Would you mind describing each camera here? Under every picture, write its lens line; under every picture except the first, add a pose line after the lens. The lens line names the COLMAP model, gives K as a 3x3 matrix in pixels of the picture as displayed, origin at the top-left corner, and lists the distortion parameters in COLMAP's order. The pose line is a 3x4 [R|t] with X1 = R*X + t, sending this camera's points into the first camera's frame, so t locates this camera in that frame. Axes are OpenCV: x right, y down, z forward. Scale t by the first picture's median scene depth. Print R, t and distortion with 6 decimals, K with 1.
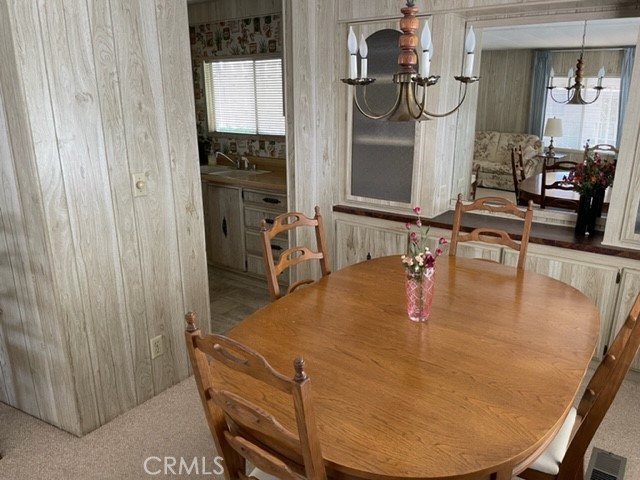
lens RADIAL K [[485.4, 0, 320.0], [0, 485.4, 240.0], [0, 0, 1]] dist [0.007277, -0.007033]
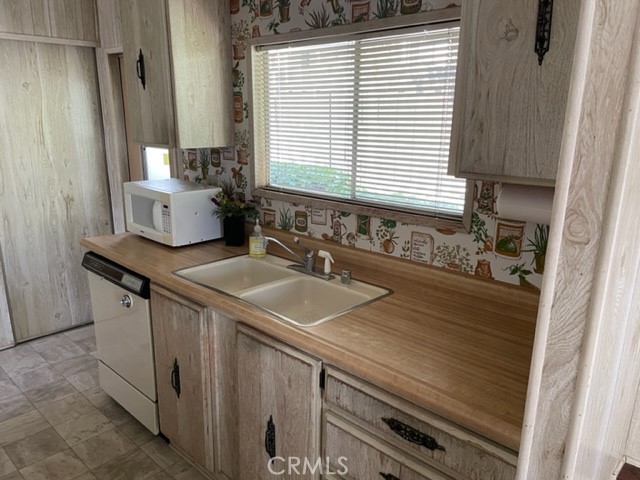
lens RADIAL K [[485.4, 0, 320.0], [0, 485.4, 240.0], [0, 0, 1]] dist [0.007277, -0.007033]
pose [[0.991875, 0.050013, -0.116969, -0.105550], [-0.055988, 0.997259, -0.048366, -0.155938], [0.114230, 0.054521, 0.991957, 0.539761]]
